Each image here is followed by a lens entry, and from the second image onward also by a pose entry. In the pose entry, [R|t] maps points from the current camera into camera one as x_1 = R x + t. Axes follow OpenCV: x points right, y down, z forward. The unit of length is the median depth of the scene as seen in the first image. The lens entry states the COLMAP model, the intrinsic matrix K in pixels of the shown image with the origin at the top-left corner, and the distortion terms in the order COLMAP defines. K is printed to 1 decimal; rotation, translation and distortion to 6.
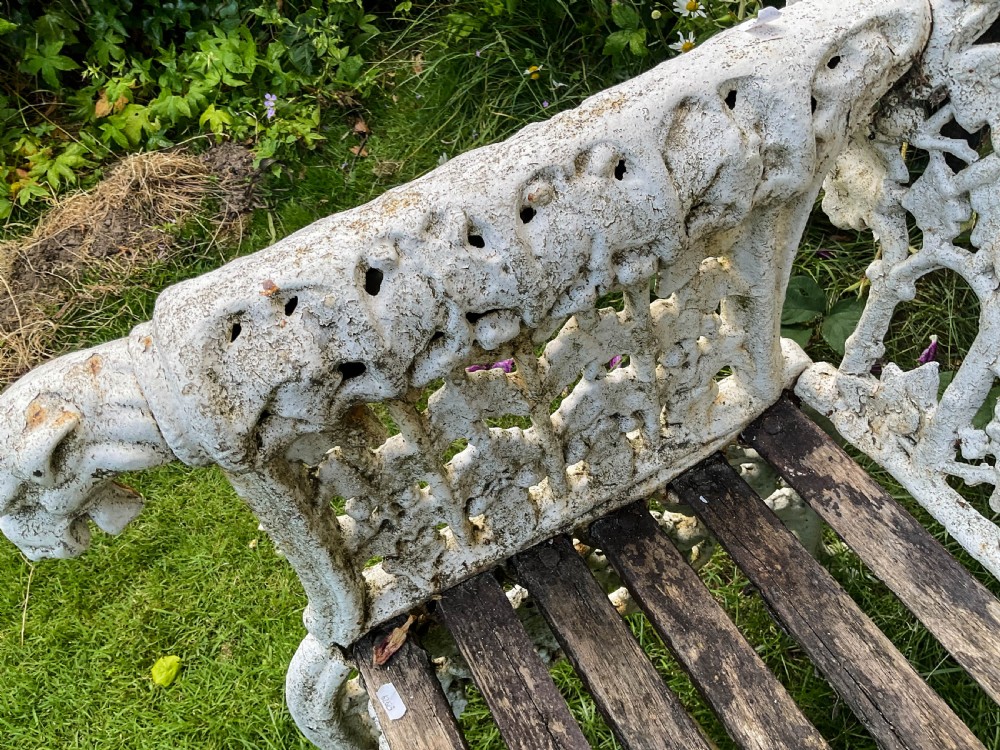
lens RADIAL K [[833.9, 0, 496.1], [0, 833.9, 373.0], [0, 0, 1]] dist [0.105871, -0.178288]
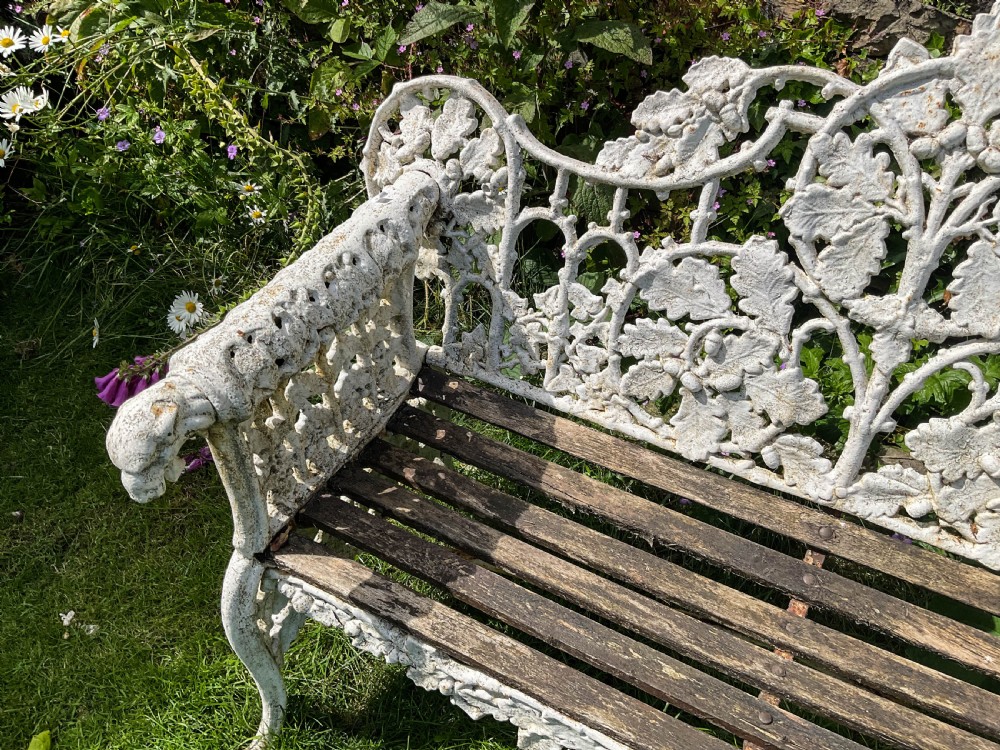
lens RADIAL K [[833.9, 0, 496.8], [0, 833.9, 374.2], [0, 0, 1]] dist [0.105871, -0.178288]
pose [[0.807237, -0.250553, 0.534407, -0.674217], [0.338236, 0.938382, -0.070961, 0.282826], [-0.483698, 0.238038, 0.842243, -0.875208]]
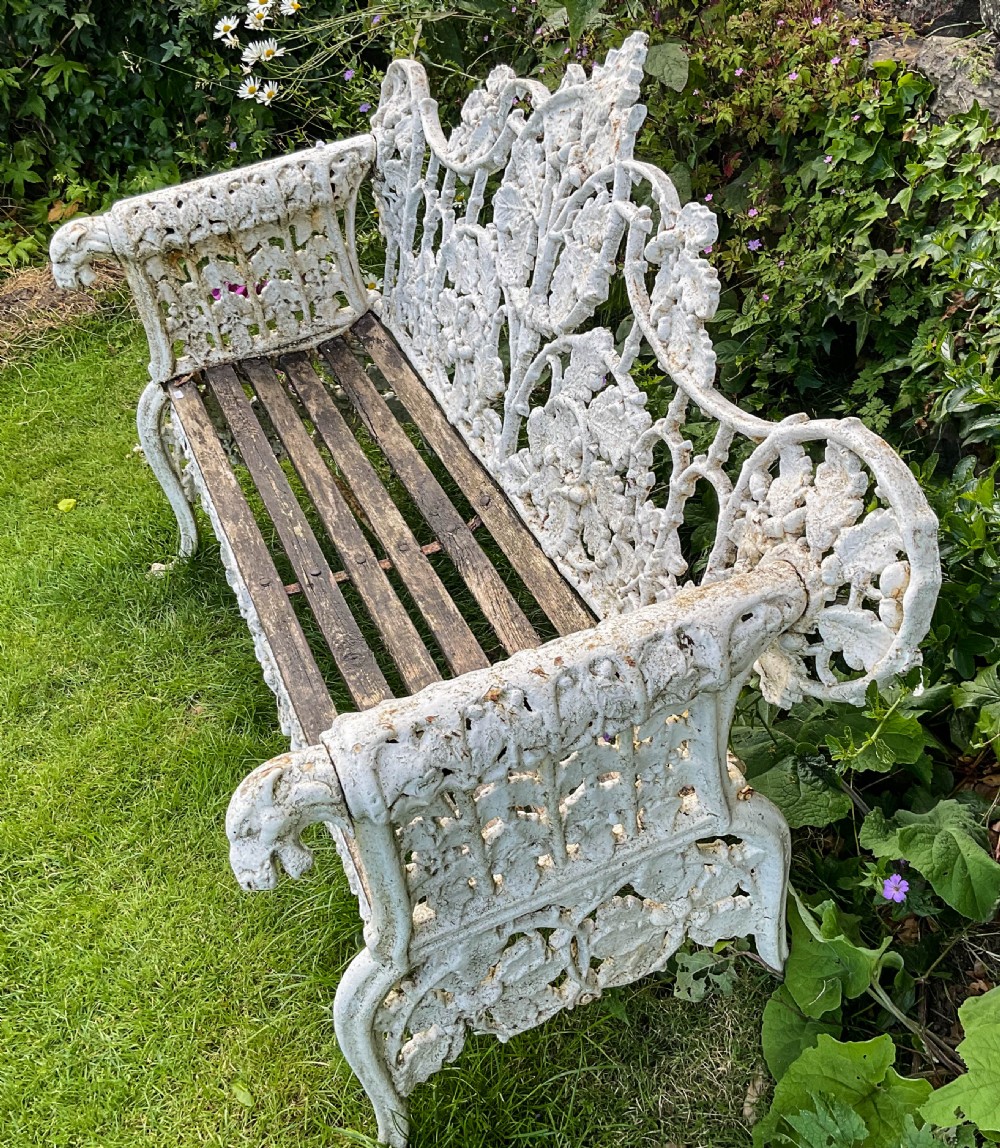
lens RADIAL K [[1287.1, 0, 528.3], [0, 1287.1, 577.6], [0, 0, 1]] dist [0.063235, 0.000000]
pose [[0.995205, 0.097203, -0.010930, 1.015067], [-0.097769, 0.985059, -0.141771, 1.381269], [-0.003014, 0.142160, 0.989839, -2.761355]]
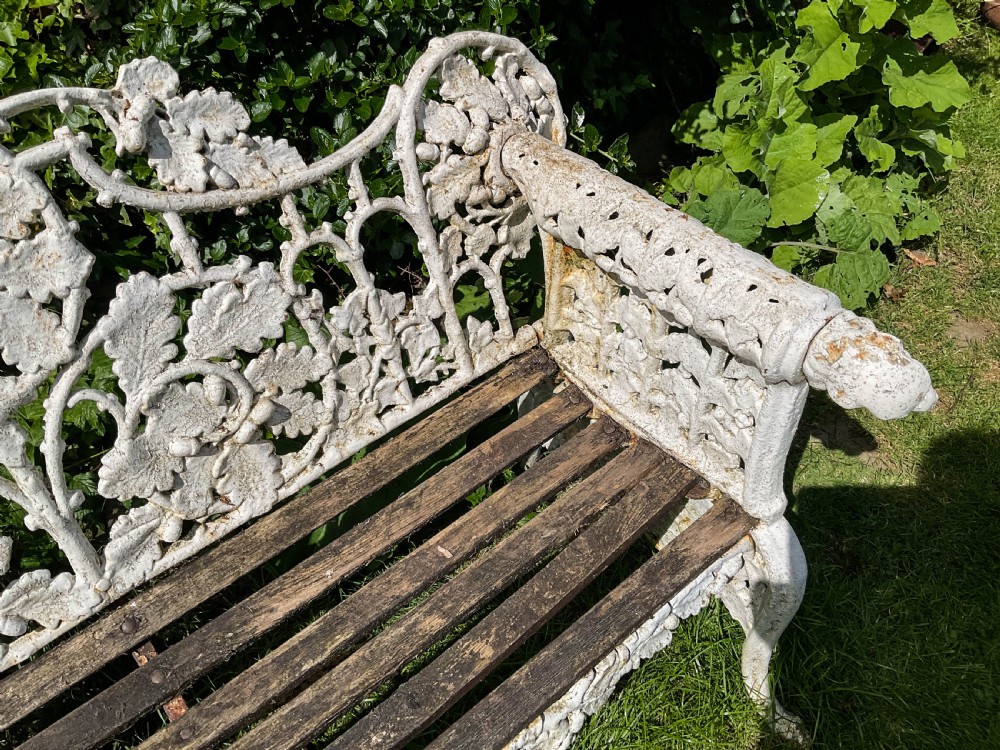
lens RADIAL K [[833.9, 0, 487.3], [0, 833.9, 376.5], [0, 0, 1]] dist [0.105871, -0.178288]
pose [[-0.194561, -0.555543, 0.808404, -0.346620], [0.791030, 0.398470, 0.464212, 0.326007], [-0.580015, 0.729790, 0.361925, -0.900661]]
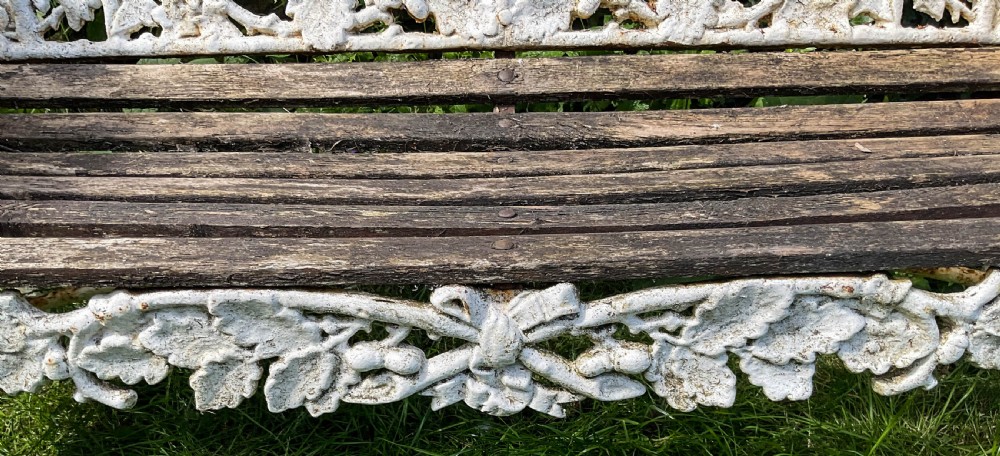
lens RADIAL K [[827.1, 0, 497.0], [0, 827.1, 382.2], [0, 0, 1]] dist [0.039568, -0.069634]
pose [[0.442858, -0.402272, 0.801283, -0.607482], [0.626830, 0.777908, 0.044096, 1.093880], [-0.641063, 0.482739, 0.596658, -0.175154]]
